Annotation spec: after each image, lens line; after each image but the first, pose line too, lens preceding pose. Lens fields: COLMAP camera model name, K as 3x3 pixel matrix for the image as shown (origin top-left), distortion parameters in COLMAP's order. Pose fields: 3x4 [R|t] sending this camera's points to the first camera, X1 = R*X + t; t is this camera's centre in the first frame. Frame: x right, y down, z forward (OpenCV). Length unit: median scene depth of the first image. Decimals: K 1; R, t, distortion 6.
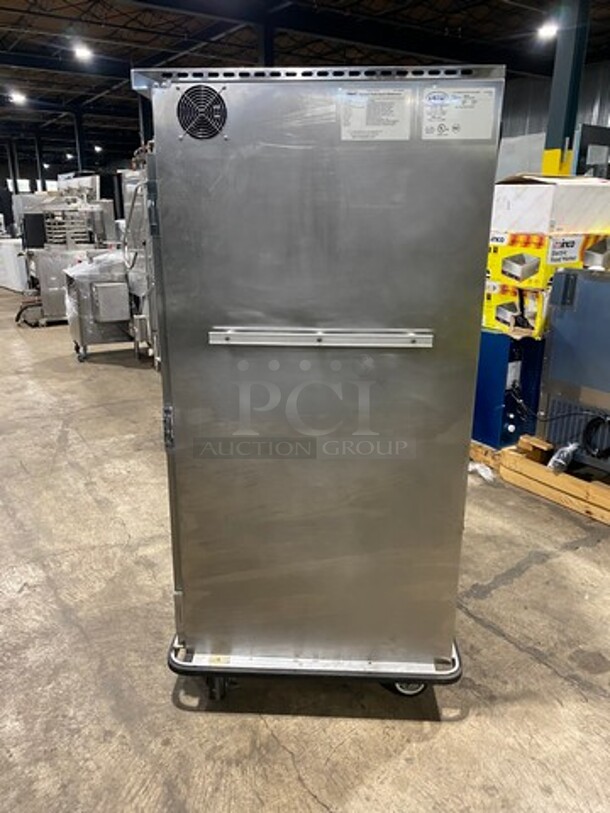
lens RADIAL K [[614.4, 0, 302.0], [0, 614.4, 405.1], [0, 0, 1]] dist [0.003480, 0.000127]
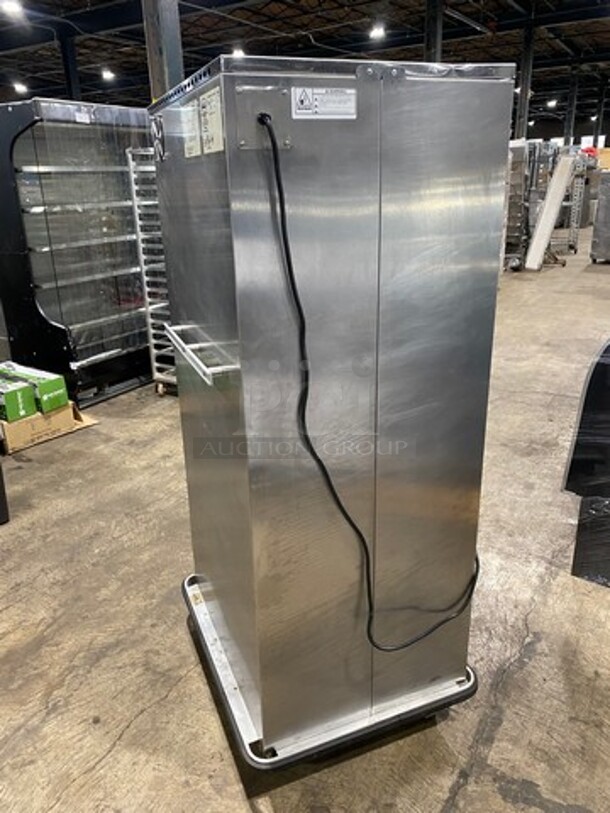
lens RADIAL K [[614.4, 0, 302.0], [0, 614.4, 405.1], [0, 0, 1]] dist [0.003480, 0.000127]
pose [[0.419389, 0.293765, -0.858961, 0.807022], [-0.246074, 0.947557, 0.203919, -0.214423], [0.873819, 0.125846, 0.469683, 0.545191]]
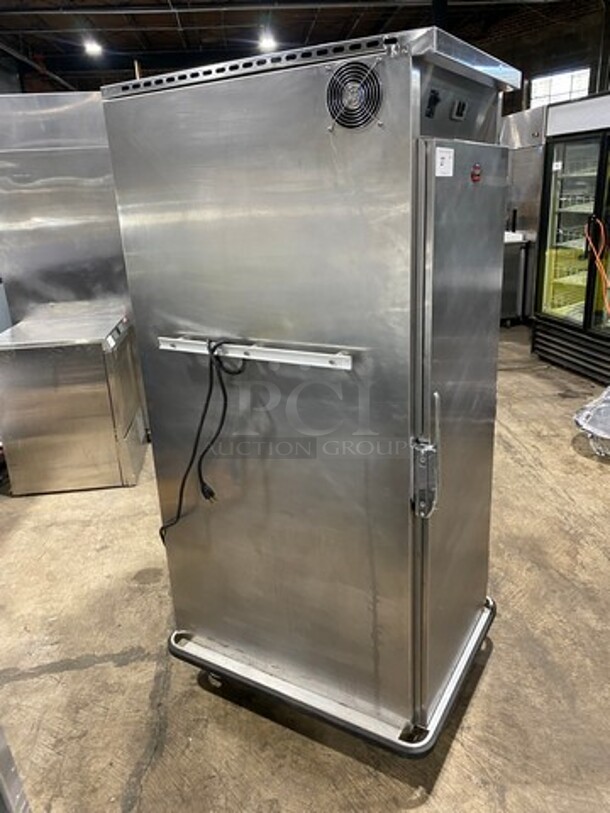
lens RADIAL K [[614.4, 0, 302.0], [0, 614.4, 405.1], [0, 0, 1]] dist [0.003480, 0.000127]
pose [[-0.879944, -0.120556, 0.459527, -0.358814], [0.184977, 0.803991, 0.565138, -0.540211], [-0.437587, 0.582292, -0.685167, 1.623544]]
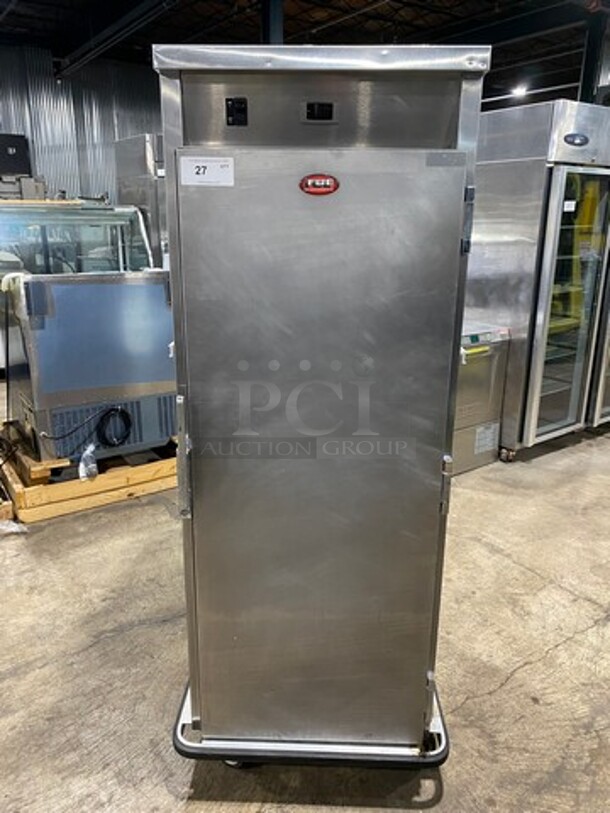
lens RADIAL K [[614.4, 0, 302.0], [0, 614.4, 405.1], [0, 0, 1]] dist [0.003480, 0.000127]
pose [[-0.014828, -0.292938, 0.956016, -0.826809], [0.291707, 0.913261, 0.284362, -0.296882], [-0.956393, 0.283093, 0.071911, 0.935031]]
